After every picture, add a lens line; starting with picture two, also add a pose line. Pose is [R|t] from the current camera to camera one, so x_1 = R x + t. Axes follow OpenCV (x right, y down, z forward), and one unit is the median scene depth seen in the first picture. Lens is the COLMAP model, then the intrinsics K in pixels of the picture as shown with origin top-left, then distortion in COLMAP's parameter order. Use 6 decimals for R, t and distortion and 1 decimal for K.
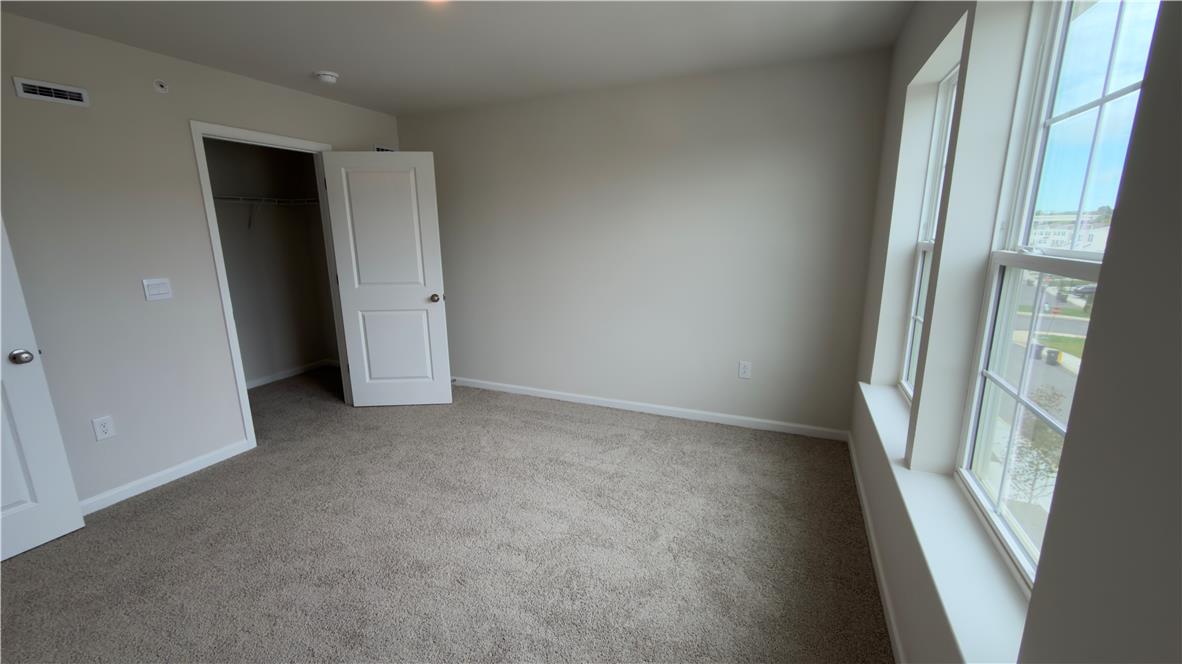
lens RADIAL K [[475.5, 0, 591.0], [0, 475.5, 332.0], [0, 0, 1]] dist [0.006150, 0.000124]
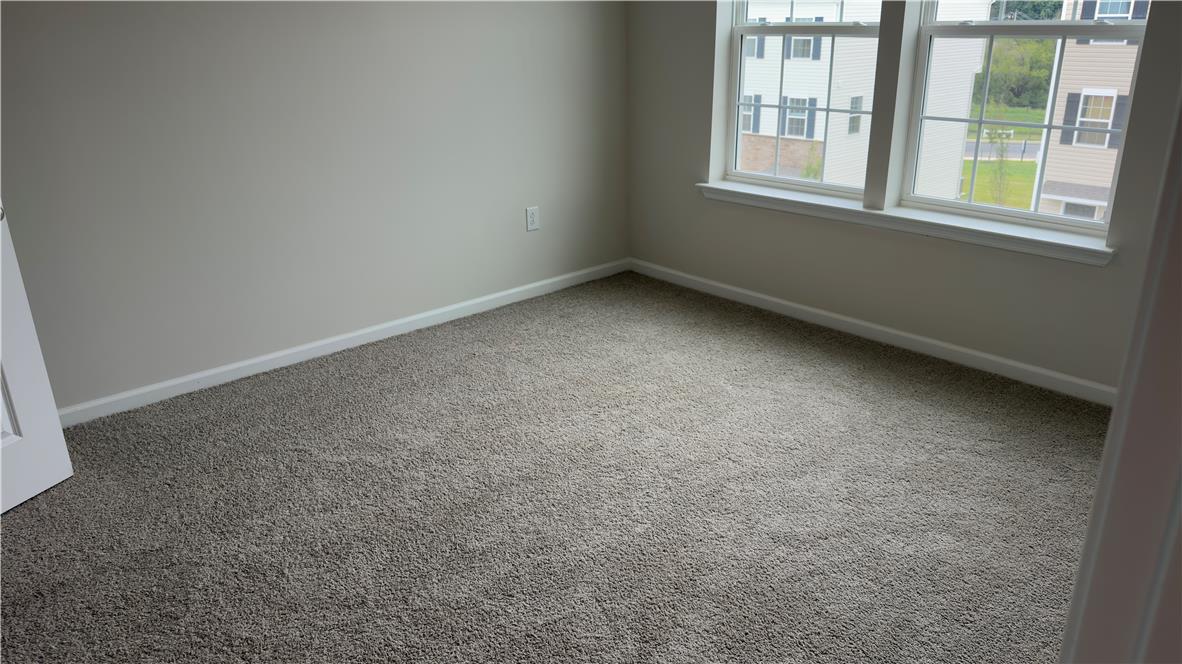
lens RADIAL K [[850.1, 0, 591.0], [0, 850.1, 332.0], [0, 0, 1]] dist [0.003661, 0.001054]
pose [[0.407244, -0.311863, 0.858425, -0.848057], [0.200030, 0.947532, 0.249340, -0.065910], [-0.891146, 0.070168, 0.448259, 0.349283]]
